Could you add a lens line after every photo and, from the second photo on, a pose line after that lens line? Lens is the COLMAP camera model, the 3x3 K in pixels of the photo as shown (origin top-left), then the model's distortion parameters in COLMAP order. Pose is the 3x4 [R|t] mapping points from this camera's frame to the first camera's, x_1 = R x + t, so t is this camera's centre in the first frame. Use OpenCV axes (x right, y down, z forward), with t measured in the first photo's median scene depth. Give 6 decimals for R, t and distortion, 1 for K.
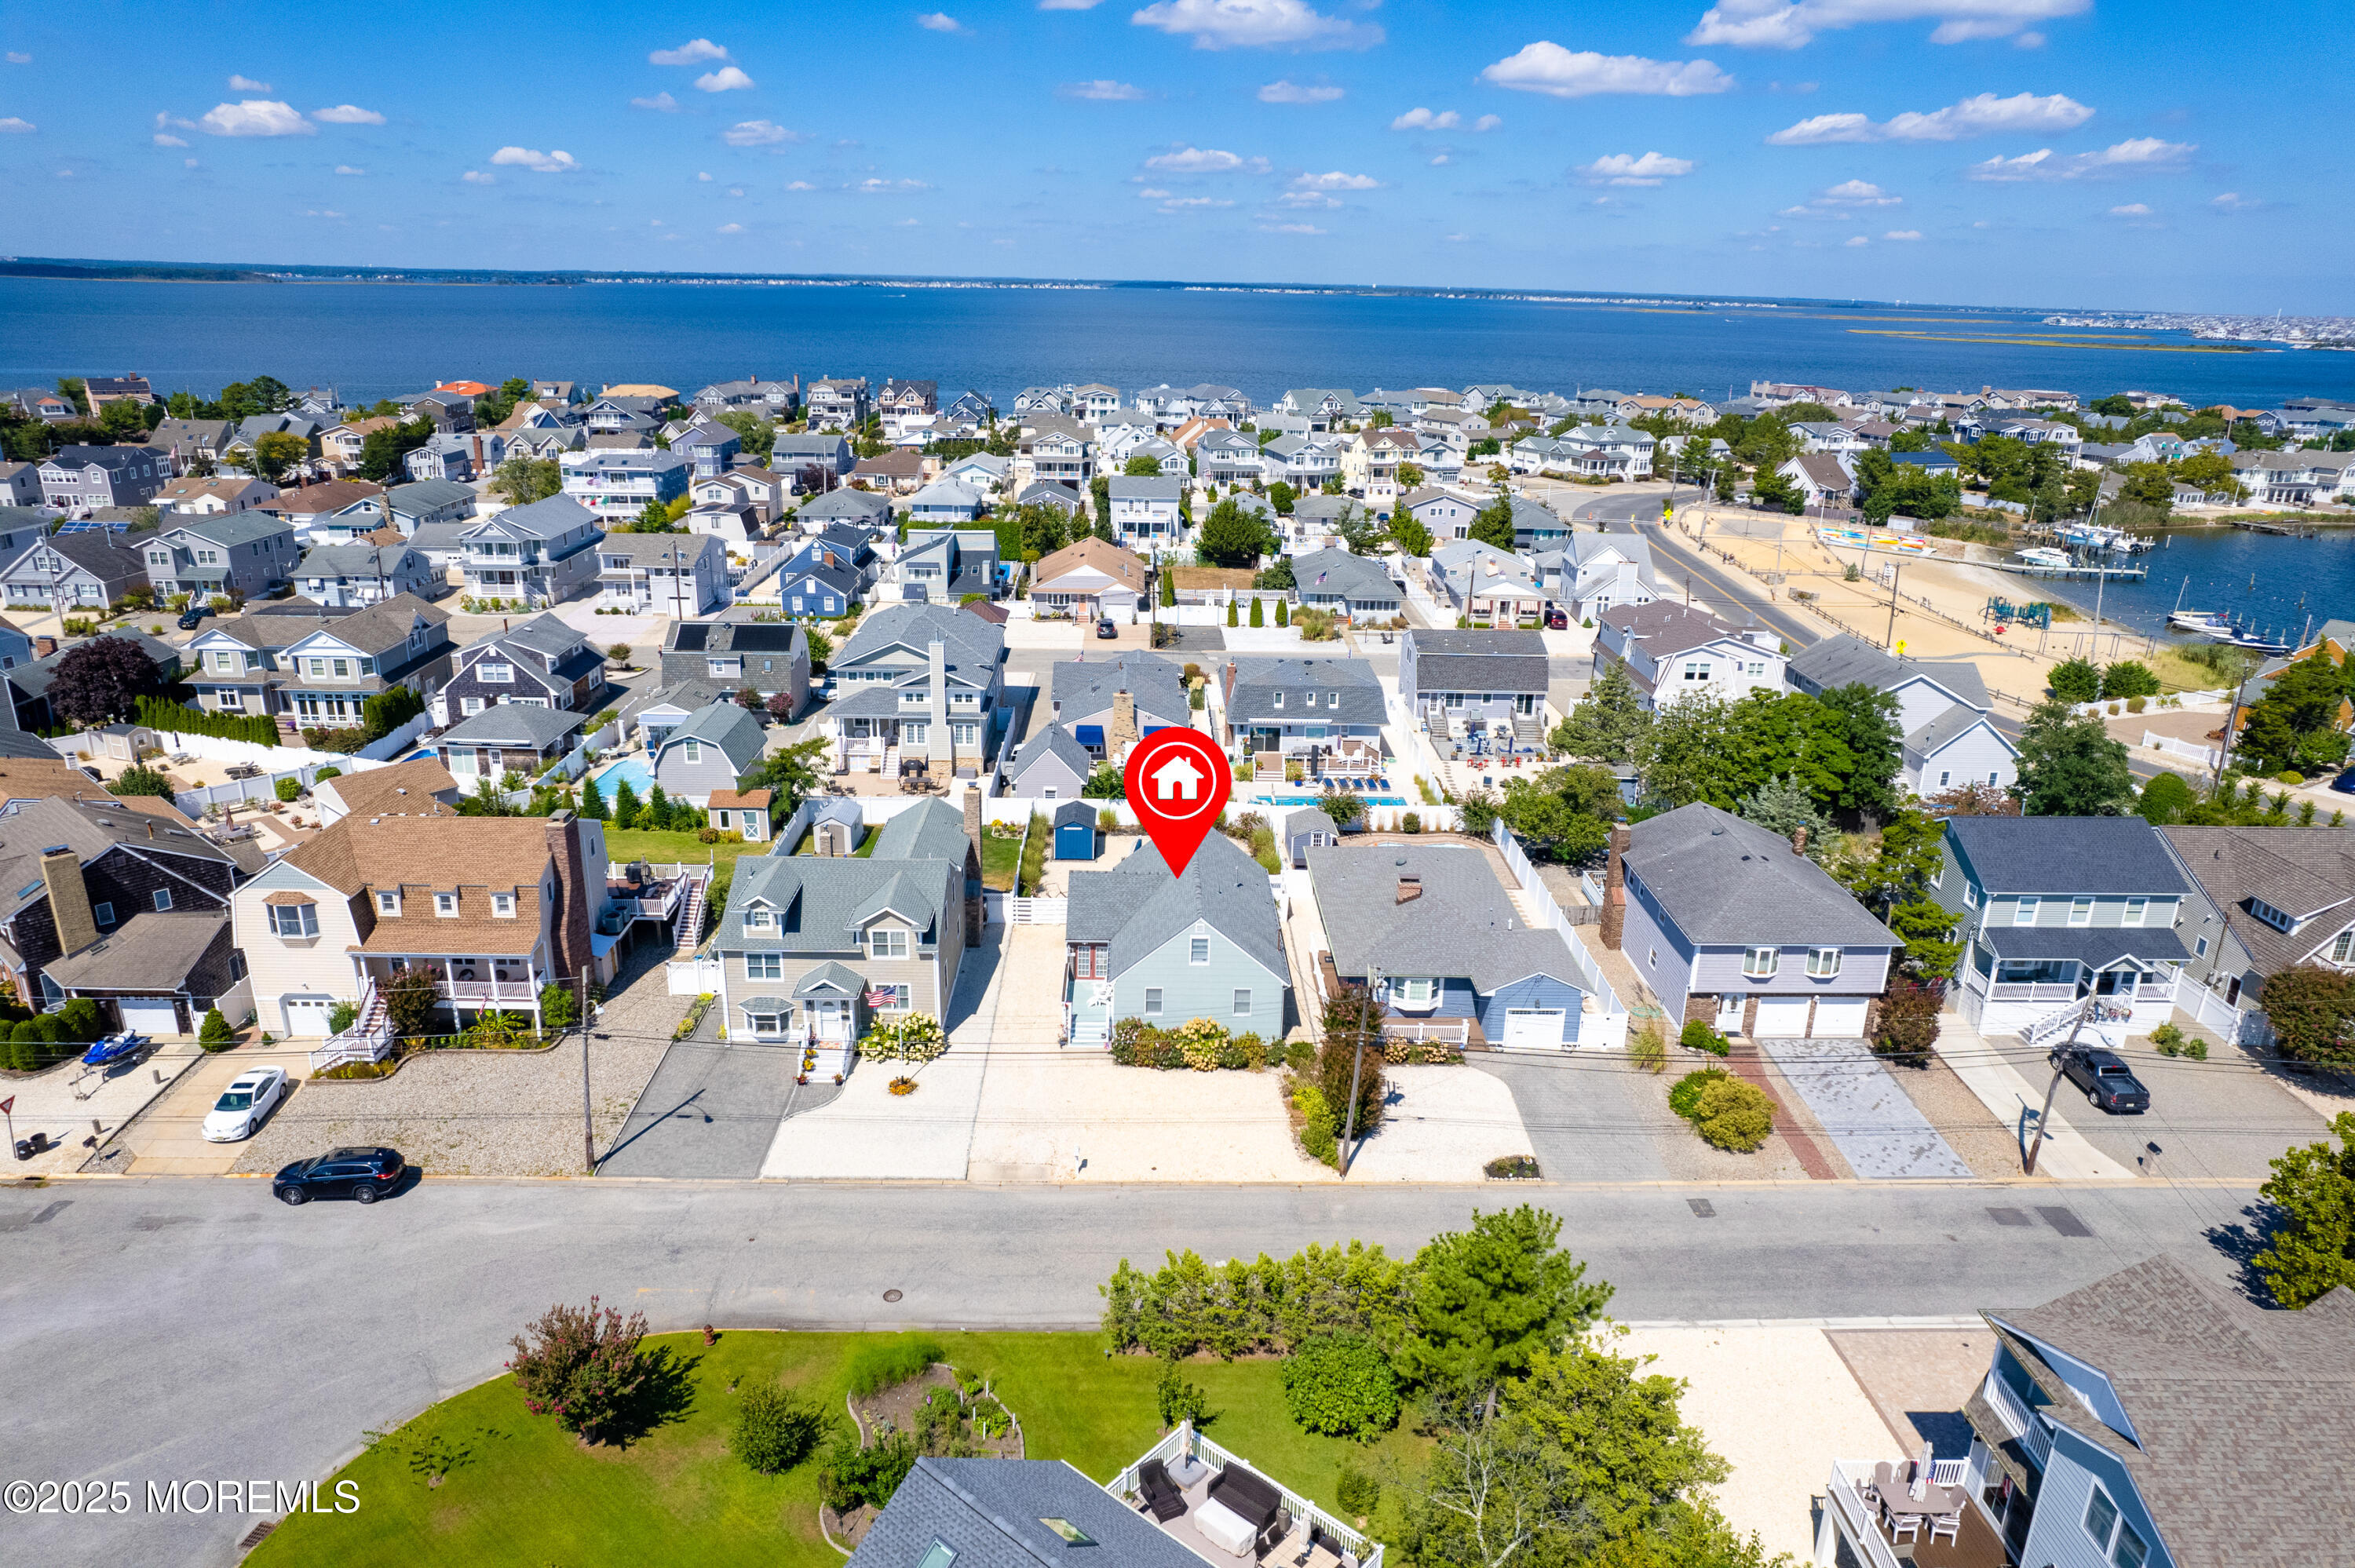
lens RADIAL K [[1499.8, 0, 1176.7], [0, 1499.8, 802.5], [0, 0, 1]] dist [-0.052525, 0.042809]
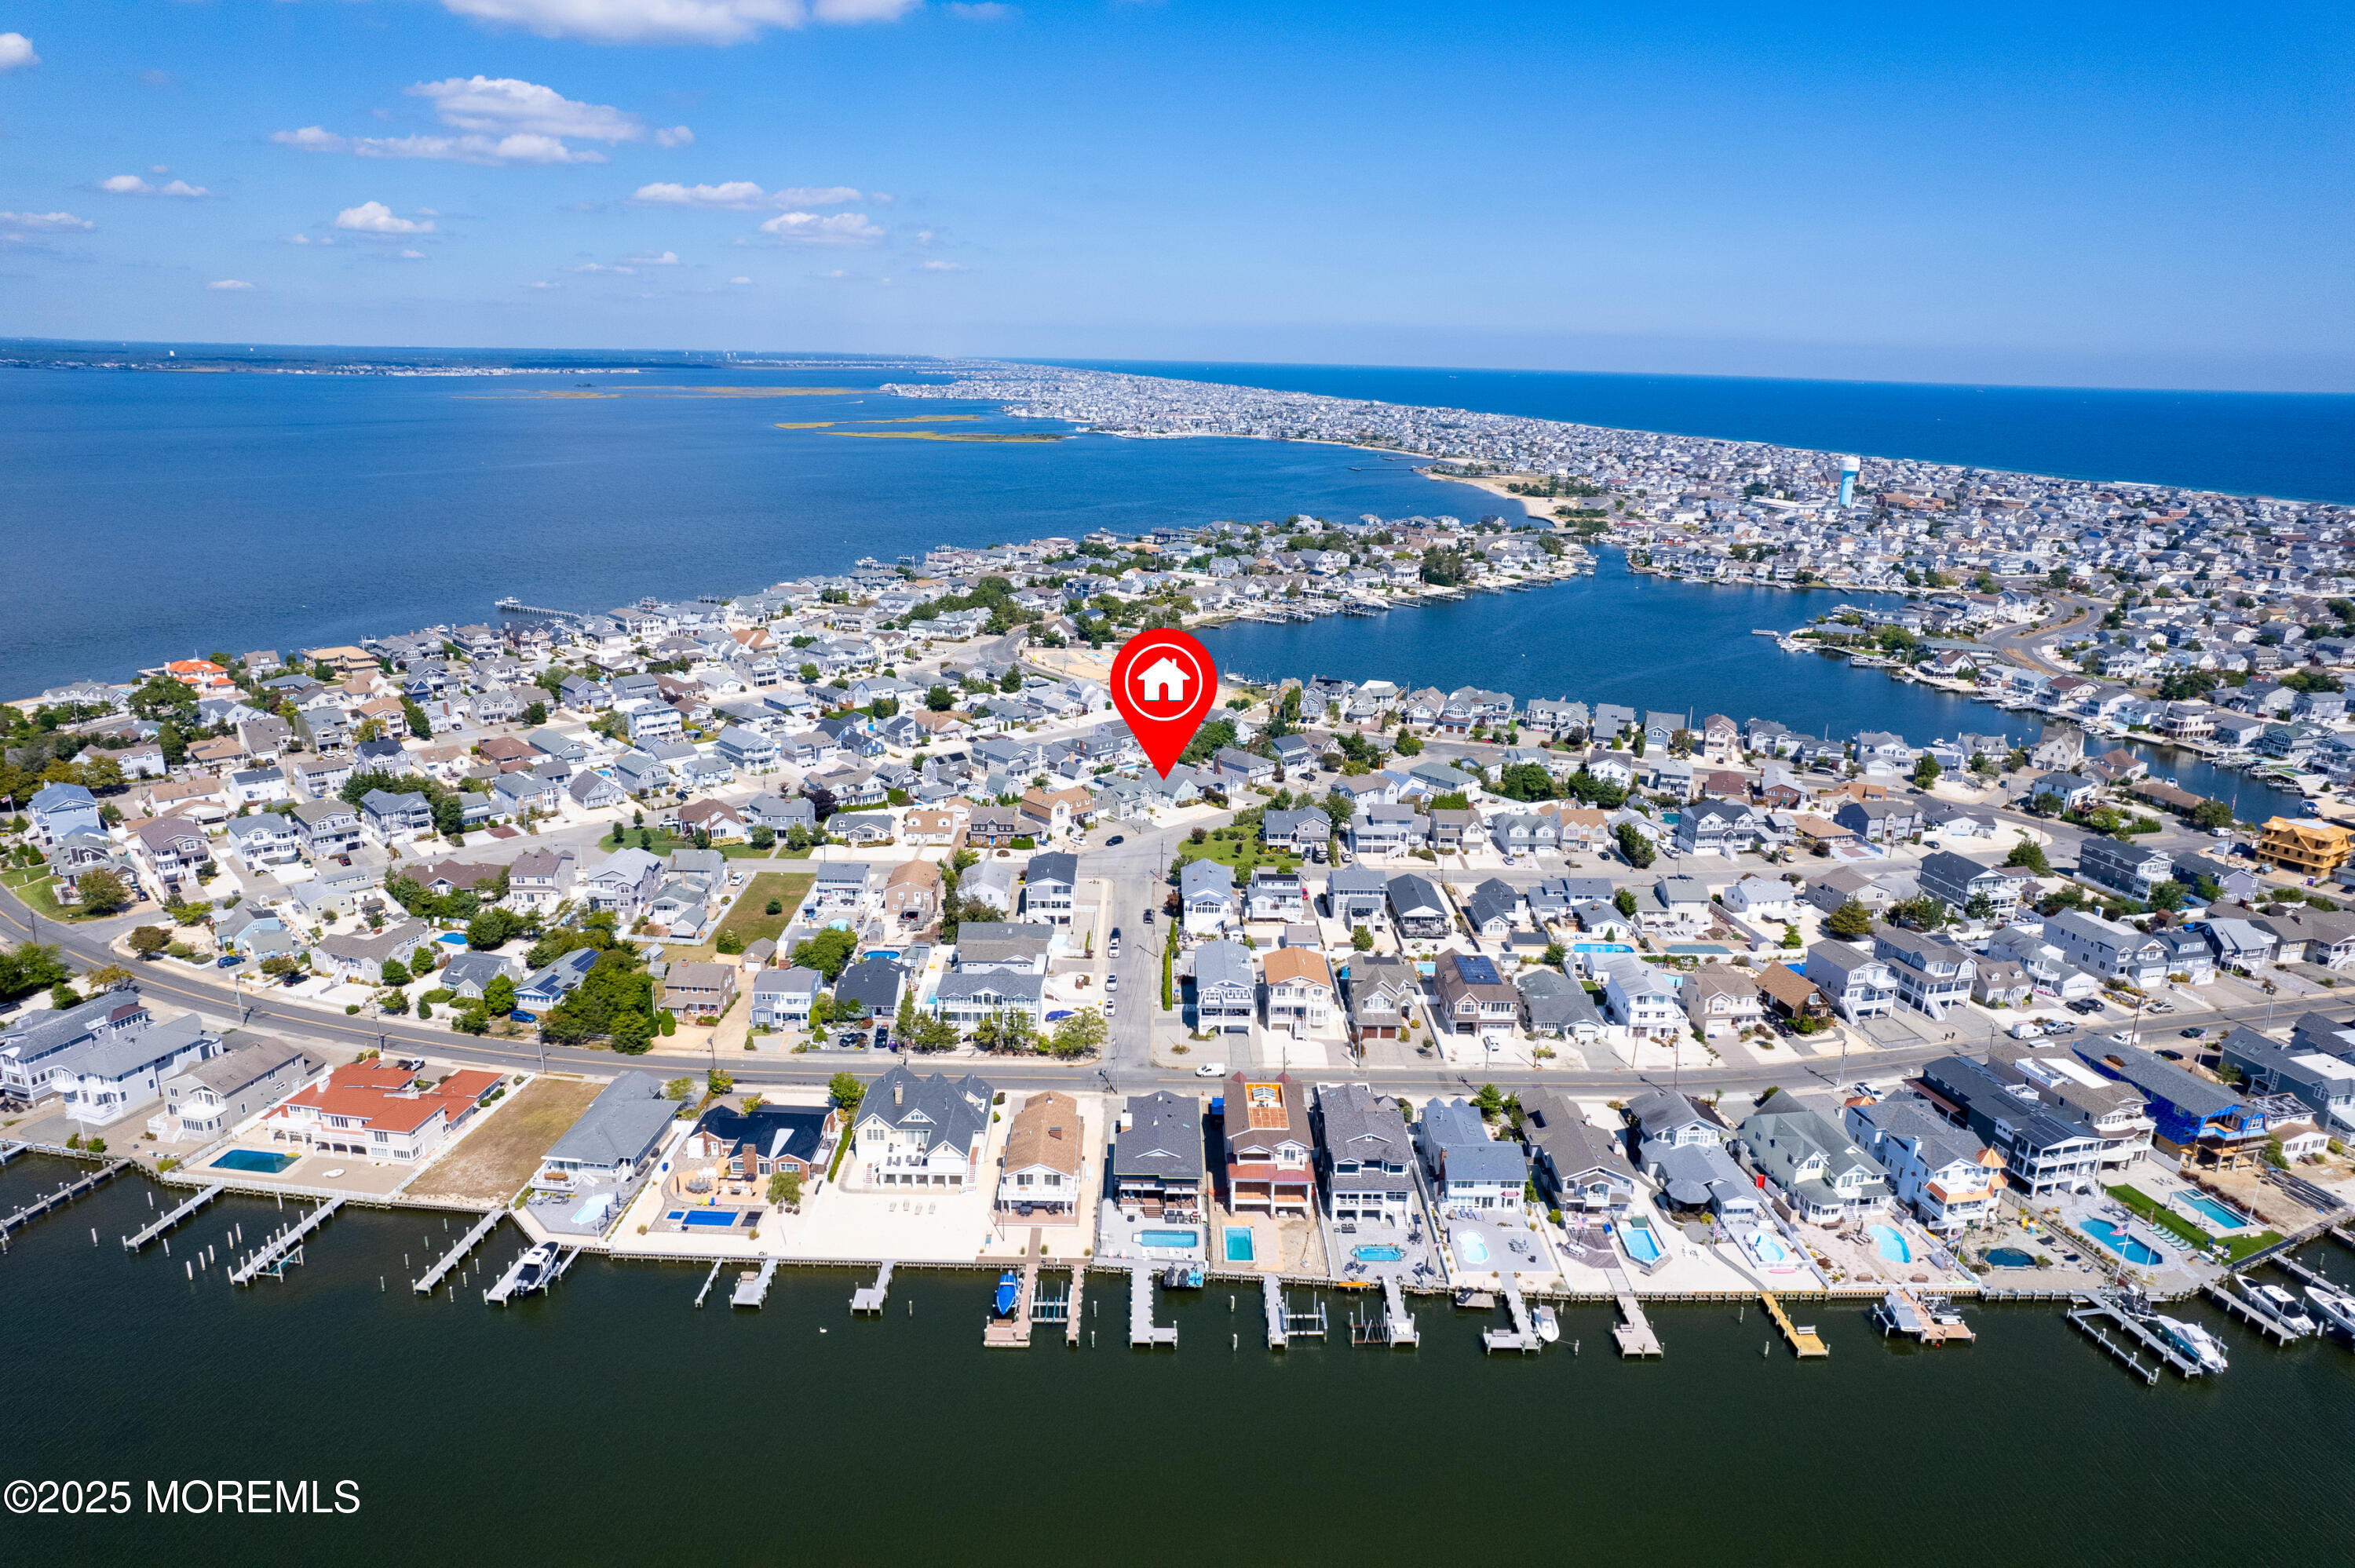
lens RADIAL K [[1499.8, 0, 1160.4], [0, 1499.8, 836.6], [0, 0, 1]] dist [-0.052525, 0.042809]
pose [[0.755246, -0.212011, 0.620205, -2.066445], [0.216317, 0.973848, 0.069482, -0.071507], [-0.618717, 0.081685, 0.781356, -1.901293]]
